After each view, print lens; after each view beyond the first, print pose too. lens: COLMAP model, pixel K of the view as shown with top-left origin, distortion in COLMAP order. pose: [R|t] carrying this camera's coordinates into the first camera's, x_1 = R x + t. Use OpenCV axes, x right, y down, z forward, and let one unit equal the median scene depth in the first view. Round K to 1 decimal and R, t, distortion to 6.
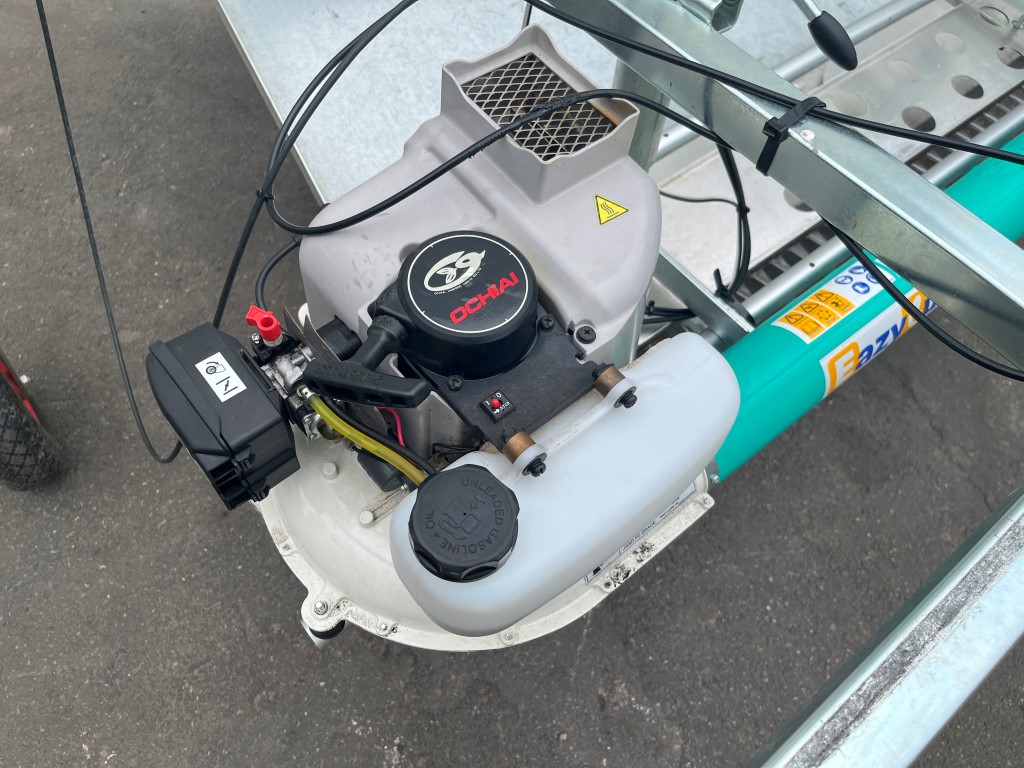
lens RADIAL K [[774.8, 0, 508.4], [0, 774.8, 396.4], [0, 0, 1]] dist [0.028316, -0.008038]
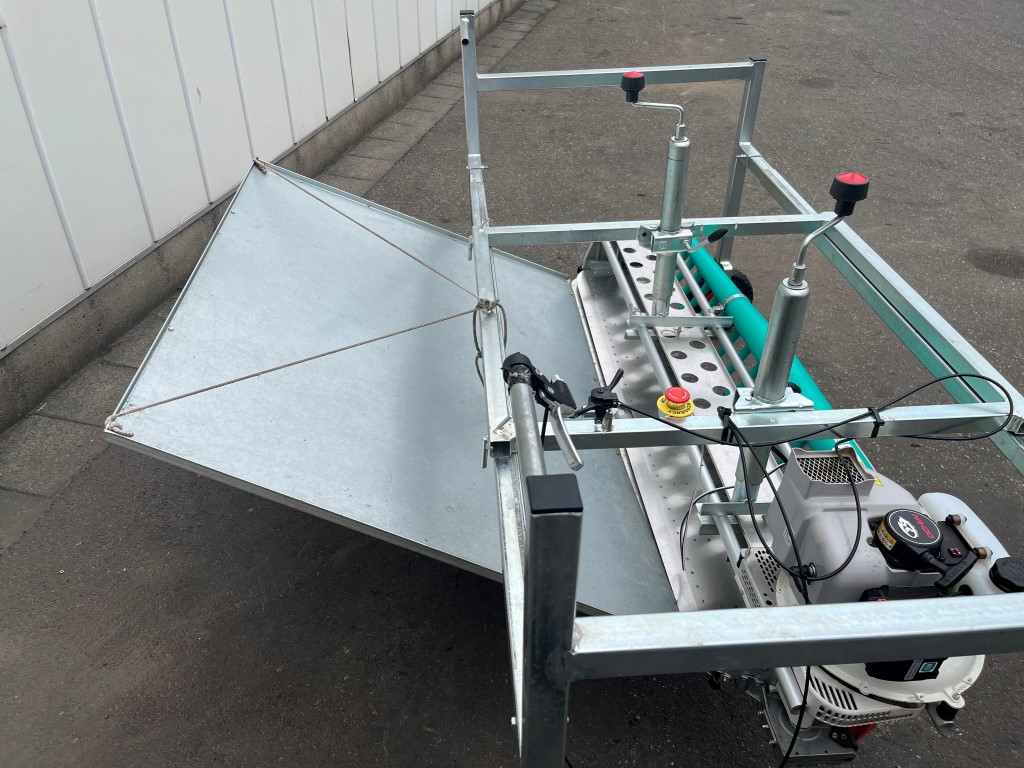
lens RADIAL K [[774.8, 0, 508.4], [0, 774.8, 396.4], [0, 0, 1]] dist [0.028316, -0.008038]
pose [[0.568882, -0.530195, 0.628703, -2.120600], [0.724883, 0.684352, -0.078787, -1.160649], [-0.388481, 0.500556, 0.773644, -0.675511]]
